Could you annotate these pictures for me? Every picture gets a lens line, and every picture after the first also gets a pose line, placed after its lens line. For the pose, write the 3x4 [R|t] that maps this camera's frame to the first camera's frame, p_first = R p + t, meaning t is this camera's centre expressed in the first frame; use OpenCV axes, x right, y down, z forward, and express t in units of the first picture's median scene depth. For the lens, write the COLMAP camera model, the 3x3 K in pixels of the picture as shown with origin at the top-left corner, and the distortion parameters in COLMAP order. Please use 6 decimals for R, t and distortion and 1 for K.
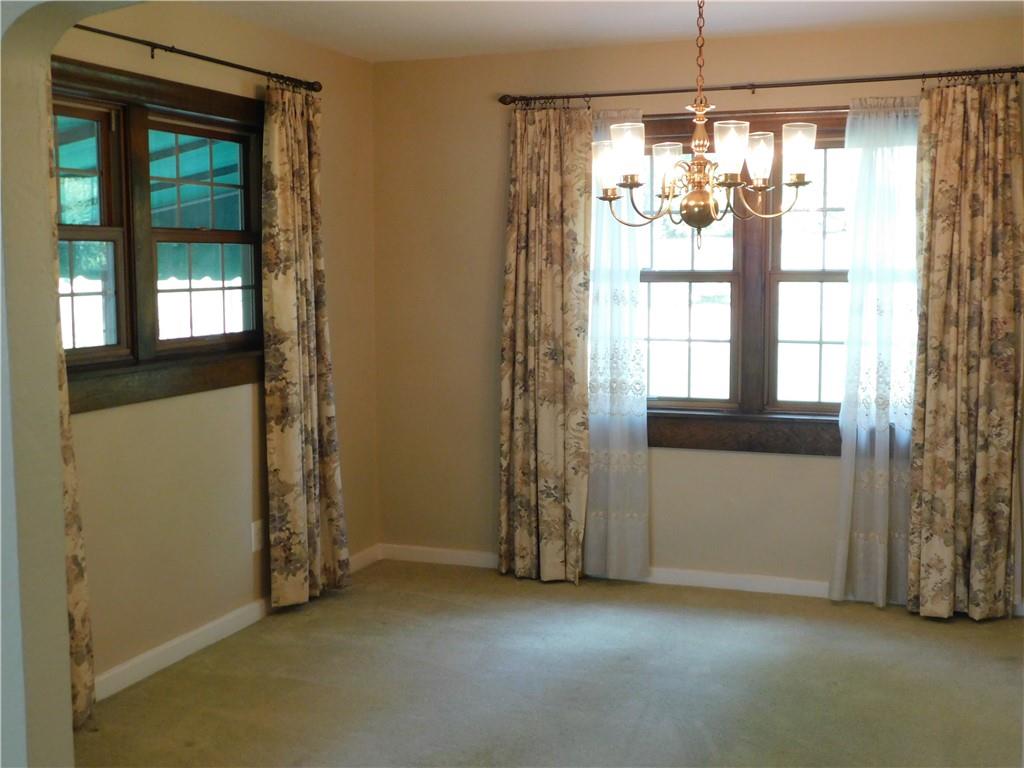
lens RADIAL K [[1197.7, 0, 512.0], [0, 1197.7, 384.0], [0, 0, 1]] dist [-0.009526, -0.013536]
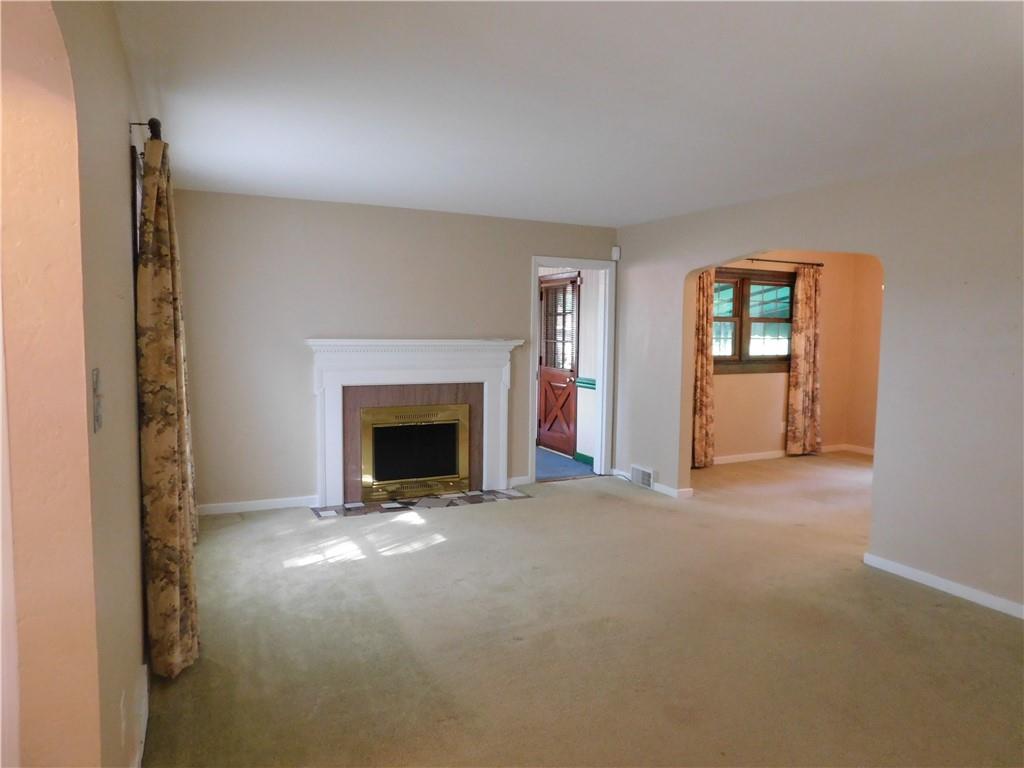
lens RADIAL K [[686.2, 0, 512.0], [0, 686.2, 384.0], [0, 0, 1]] dist [-0.005755, -0.001126]
pose [[0.730437, 0.058182, -0.680498, 0.407787], [-0.080756, 0.996733, -0.001462, 0.079441], [0.678189, 0.056022, 0.732749, -0.609138]]
